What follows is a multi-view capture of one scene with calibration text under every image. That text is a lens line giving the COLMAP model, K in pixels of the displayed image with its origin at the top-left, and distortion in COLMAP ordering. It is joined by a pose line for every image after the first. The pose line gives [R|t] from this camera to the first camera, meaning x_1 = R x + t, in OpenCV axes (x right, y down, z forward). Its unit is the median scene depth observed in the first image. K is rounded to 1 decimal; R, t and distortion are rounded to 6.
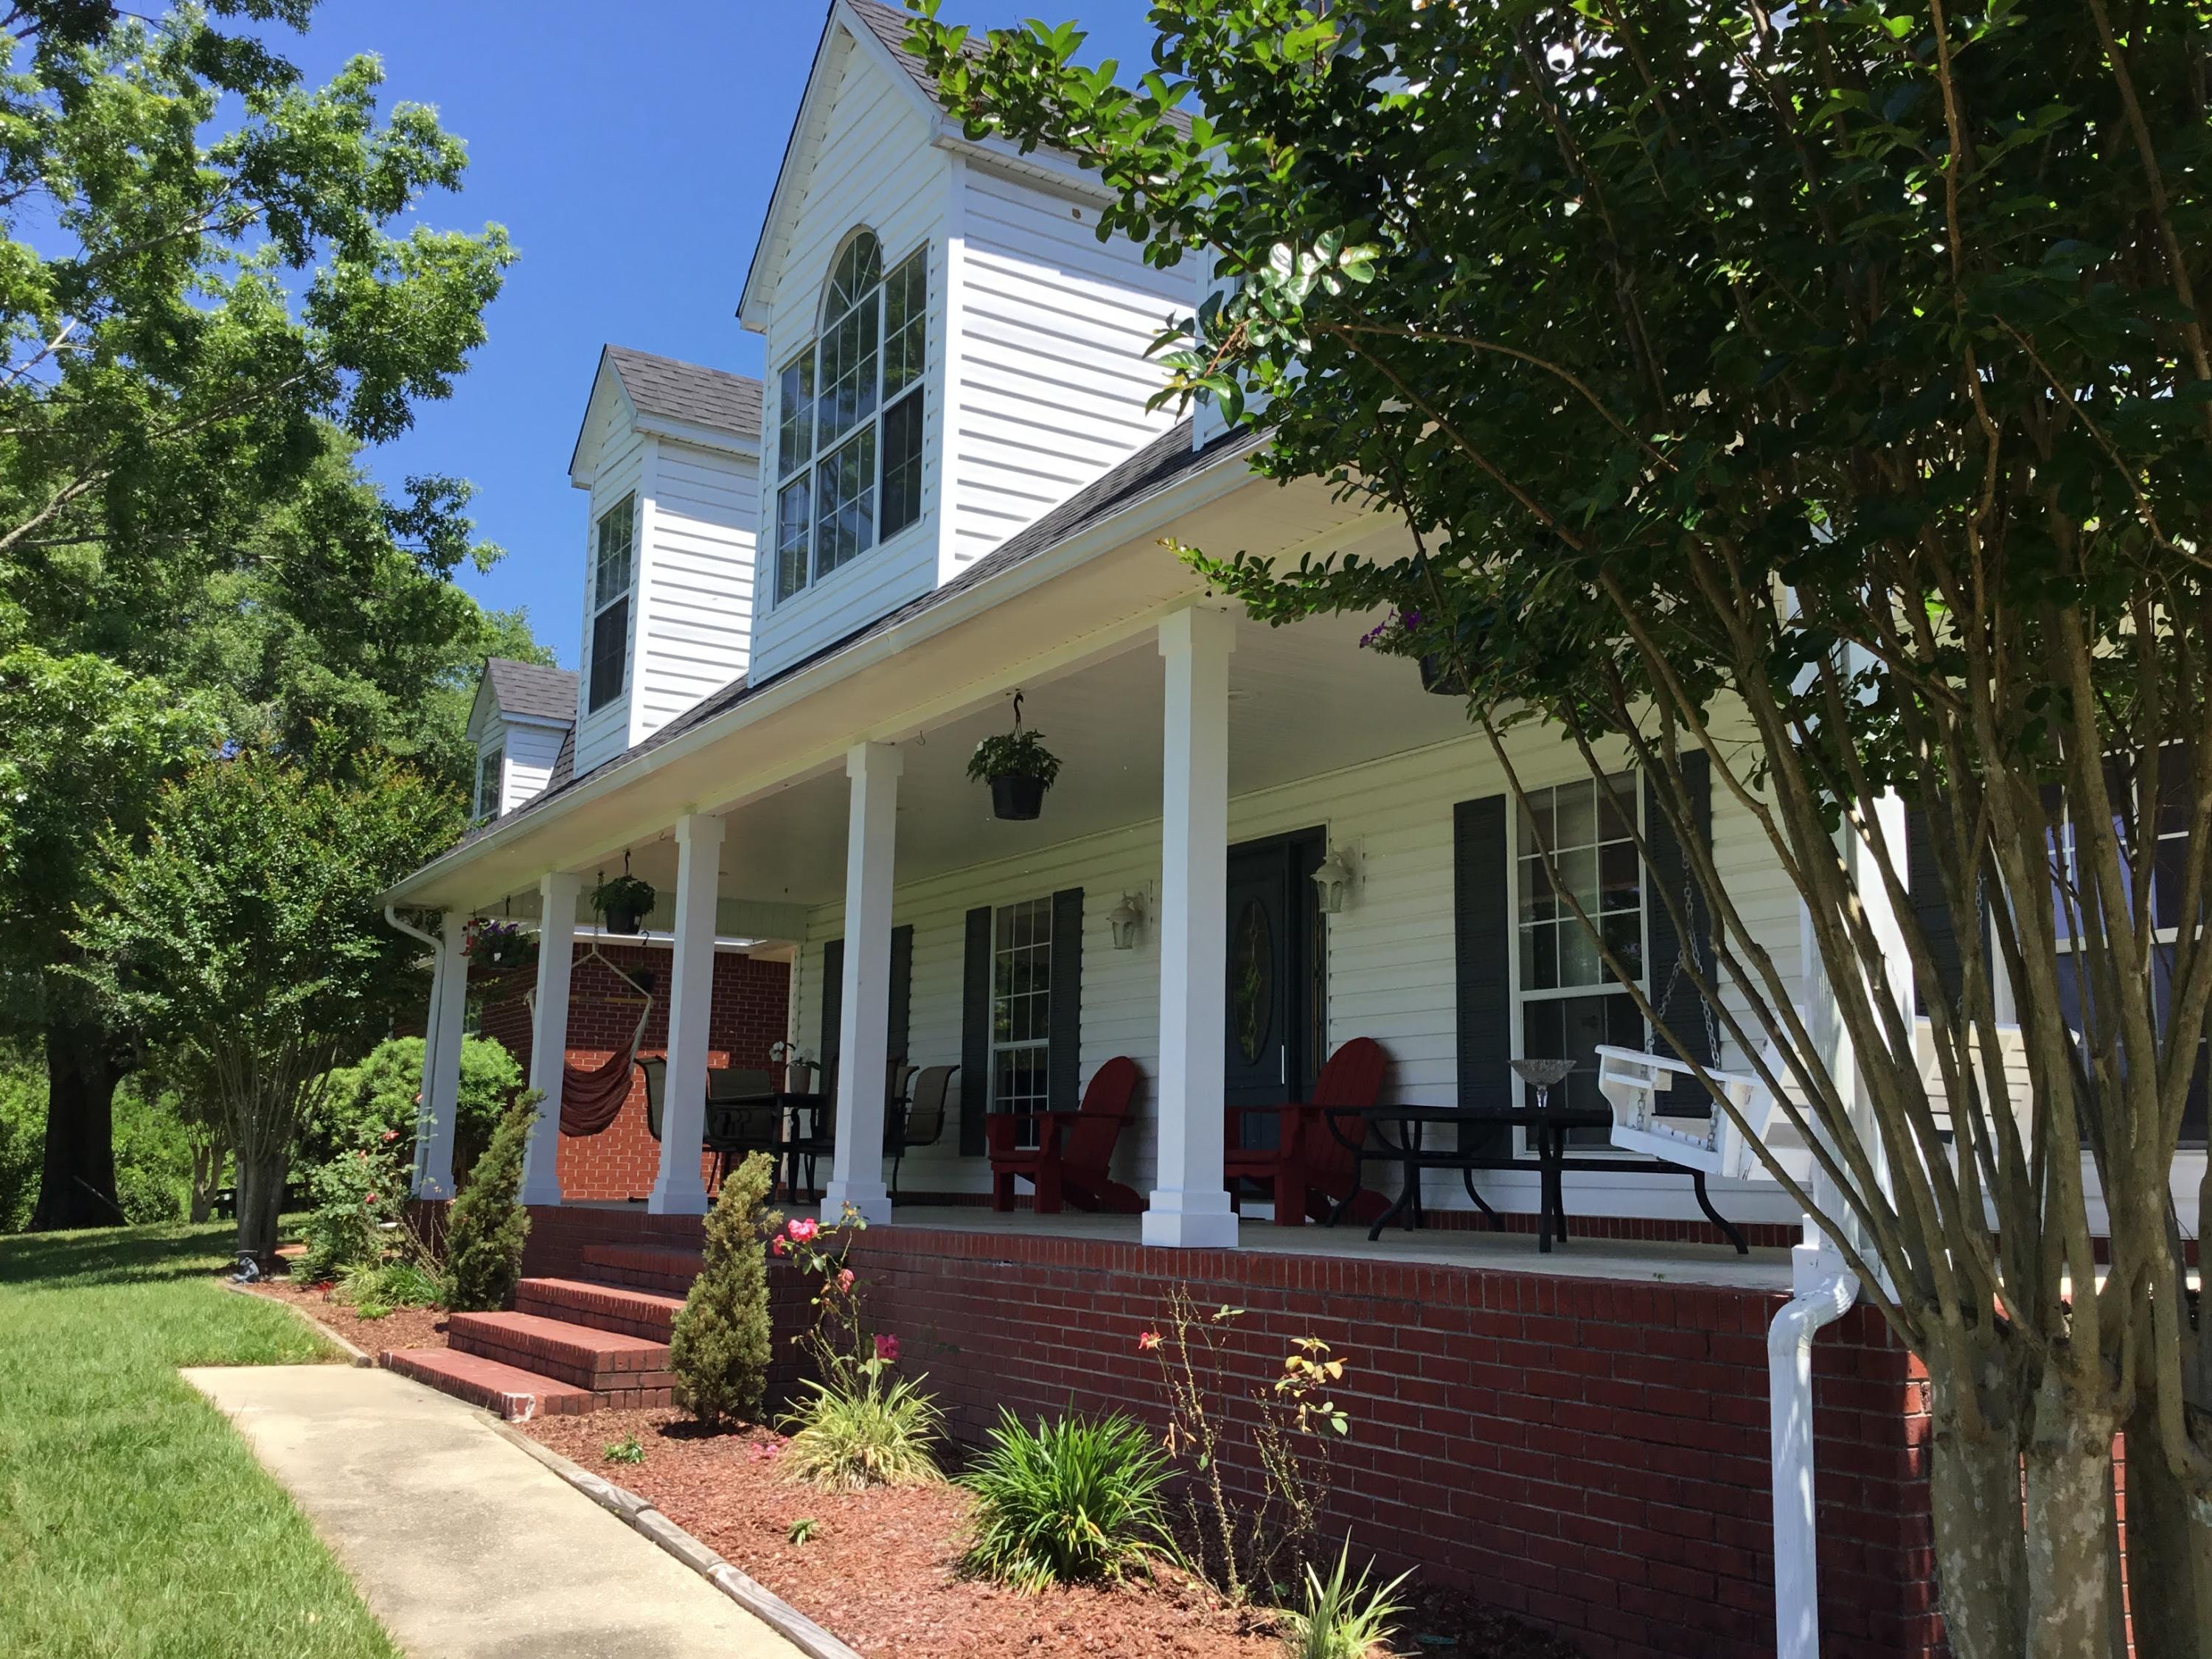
lens RADIAL K [[2051.7, 0, 1106.5], [0, 2051.7, 829.0], [0, 0, 1]] dist [0.032854, 0.000000]
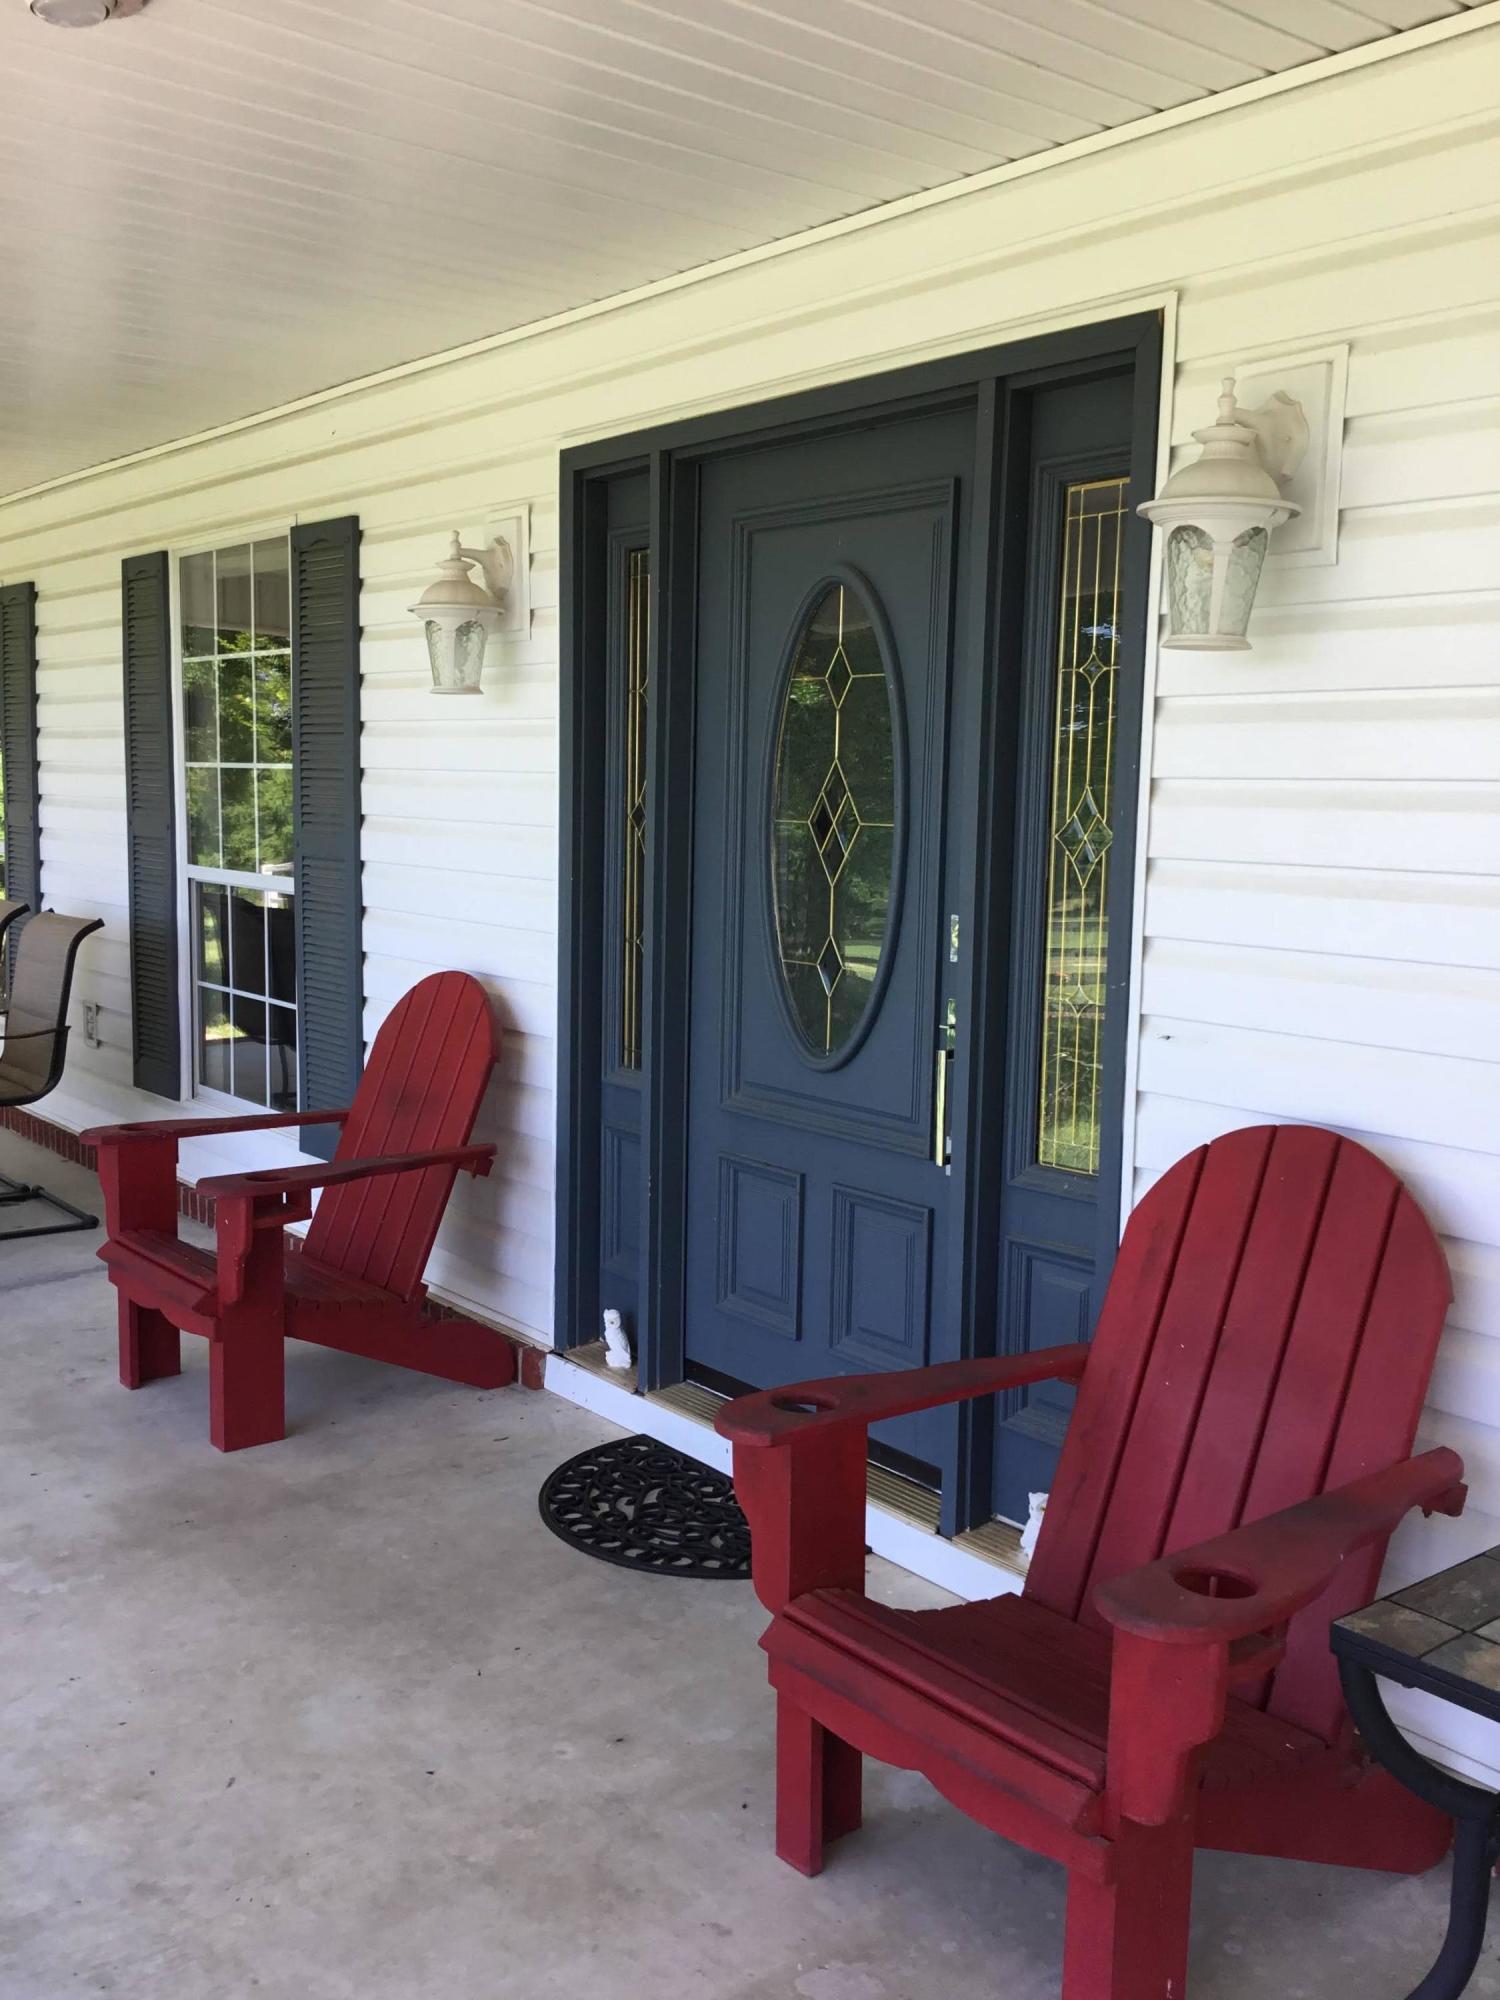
lens RADIAL K [[1855.1, 0, 732.1], [0, 1855.1, 1016.6], [0, 0, 1]] dist [0.032854, 0.000000]
pose [[0.992659, -0.008666, 0.120636, 0.015636], [-0.027277, 0.955693, 0.293100, 0.014043], [-0.117830, -0.294239, 0.948440, 0.635104]]
